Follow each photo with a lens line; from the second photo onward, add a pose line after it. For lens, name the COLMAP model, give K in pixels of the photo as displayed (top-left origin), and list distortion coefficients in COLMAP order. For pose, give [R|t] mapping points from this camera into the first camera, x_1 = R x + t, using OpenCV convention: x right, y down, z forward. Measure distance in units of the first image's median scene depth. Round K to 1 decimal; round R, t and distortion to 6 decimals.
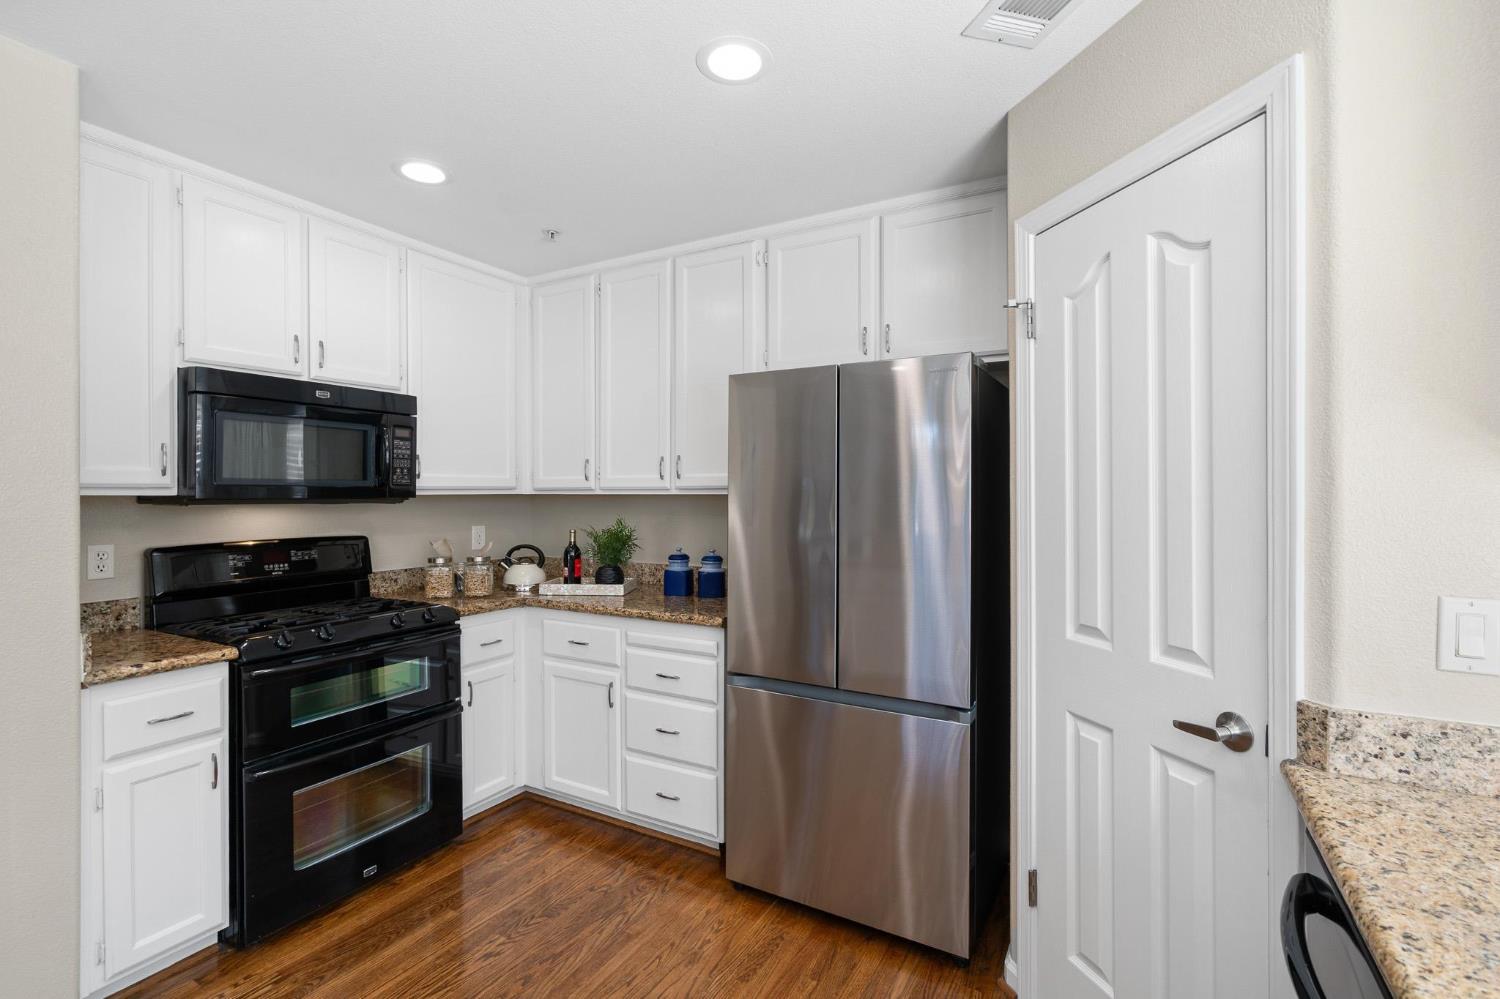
lens RADIAL K [[693.8, 0, 746.2], [0, 693.8, 493.4], [0, 0, 1]] dist [-0.000910, 0.000190]
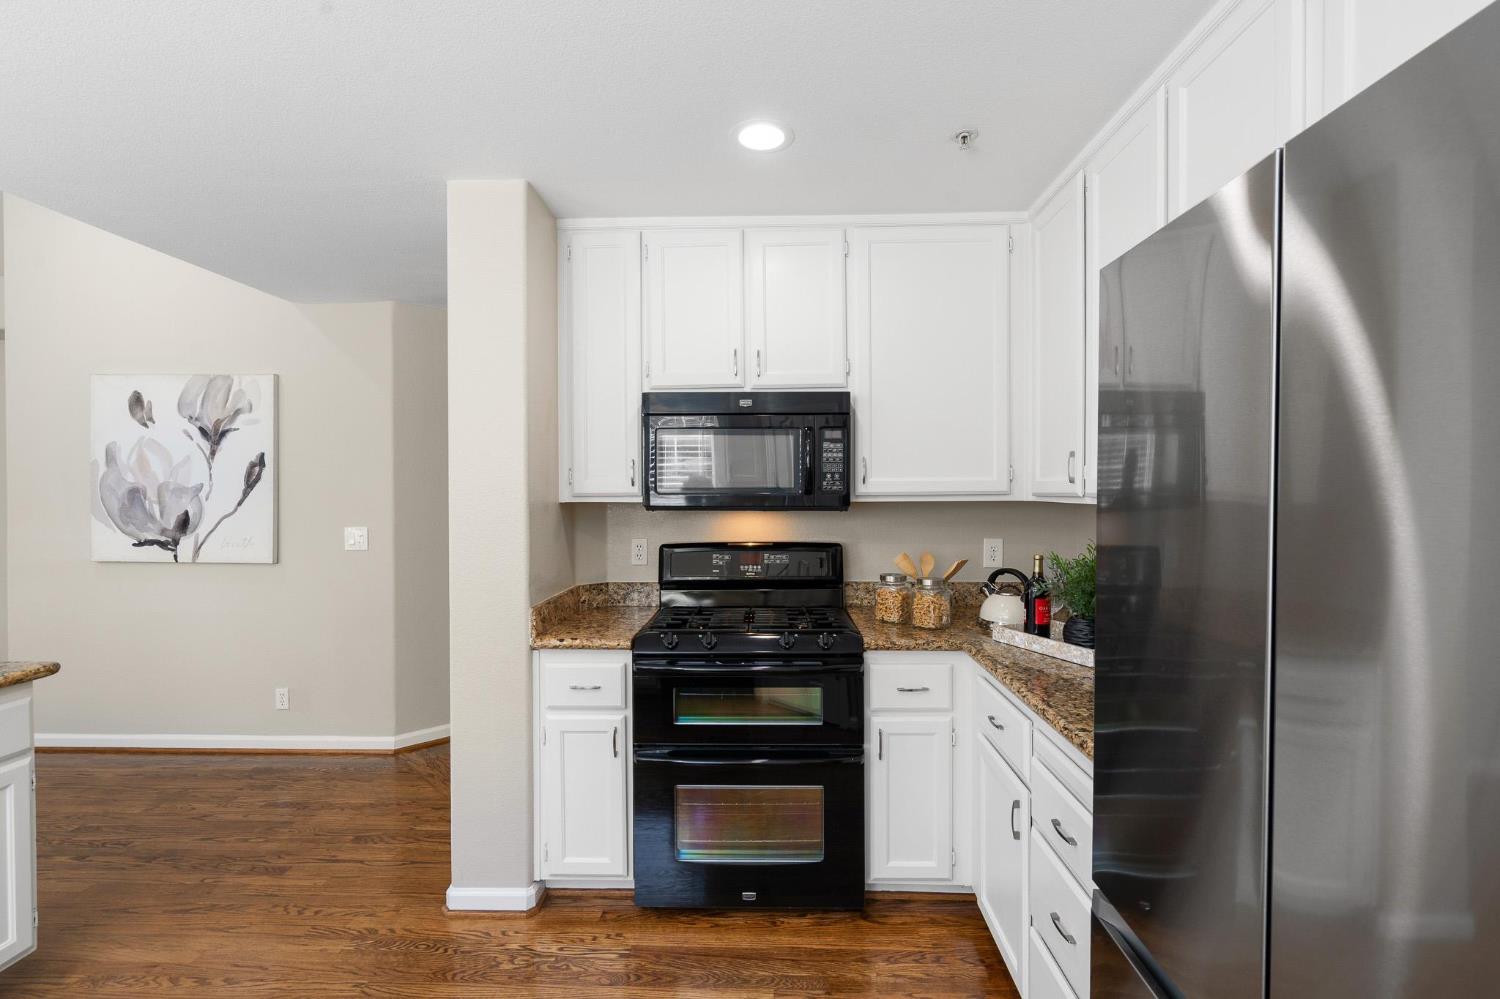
lens RADIAL K [[677.1, 0, 750.0], [0, 677.1, 499.5], [0, 0, 1]] dist [-0.002788, 0.000976]
pose [[0.460498, 0.013825, -0.887553, 0.247216], [0.002440, 0.999855, 0.016840, -0.017525], [0.887657, -0.009920, 0.460398, 0.504673]]
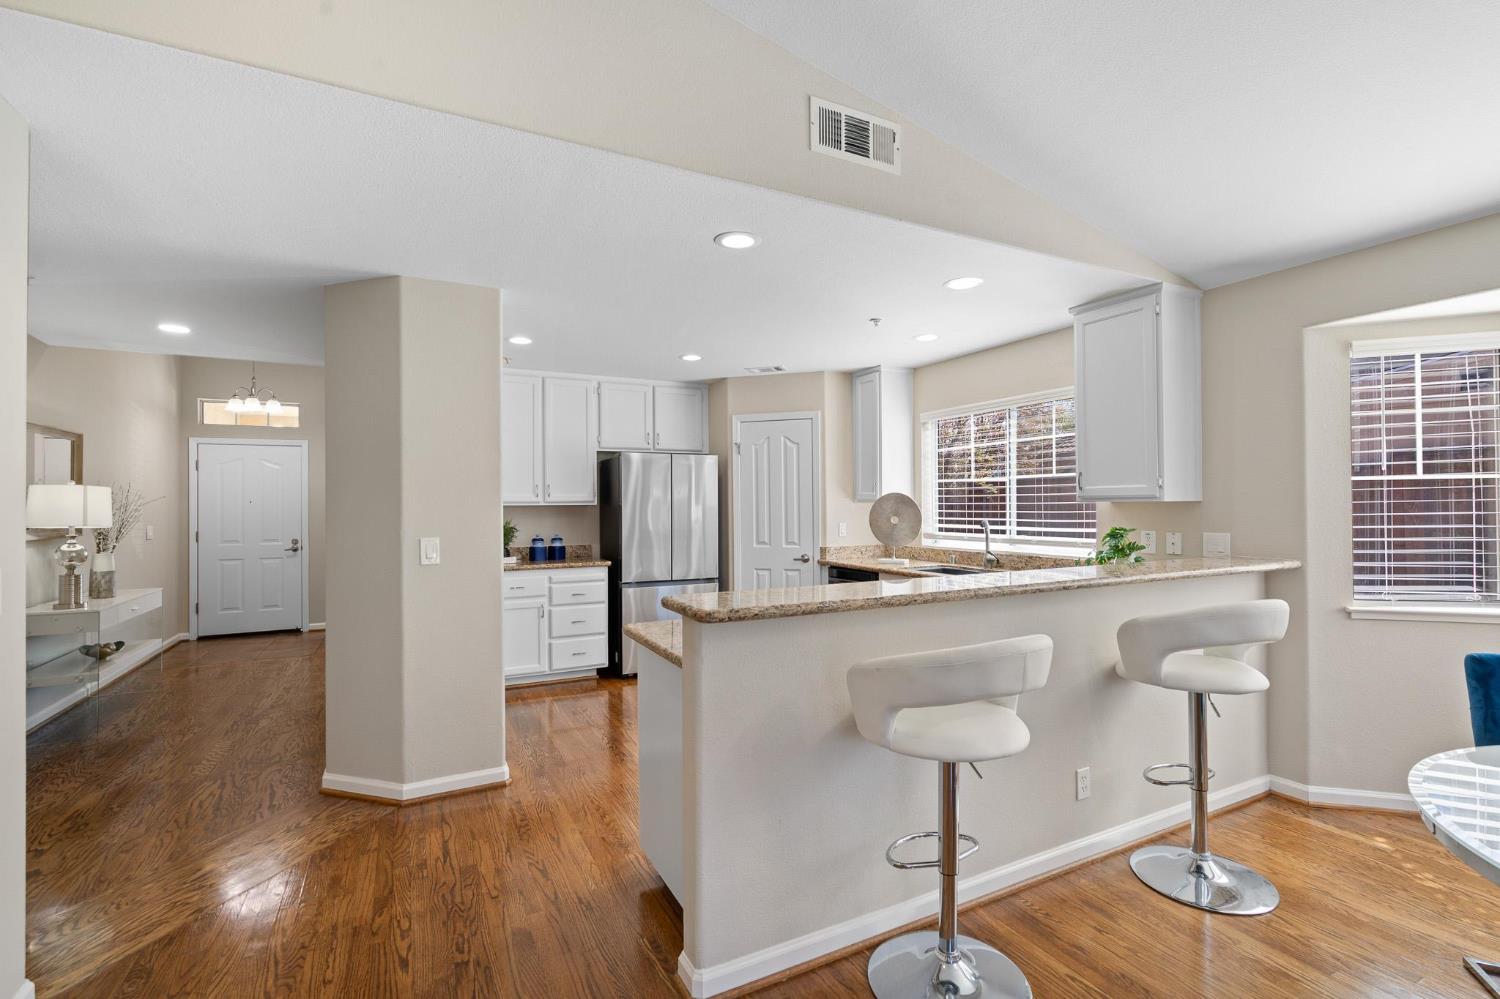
lens RADIAL K [[677.1, 0, 750.0], [0, 677.1, 499.5], [0, 0, 1]] dist [-0.002788, 0.000976]
pose [[0.552160, 0.002637, 0.833734, -1.450155], [0.005981, 0.999957, -0.007124, 0.002278], [-0.833717, 0.008921, 0.552120, -0.504004]]
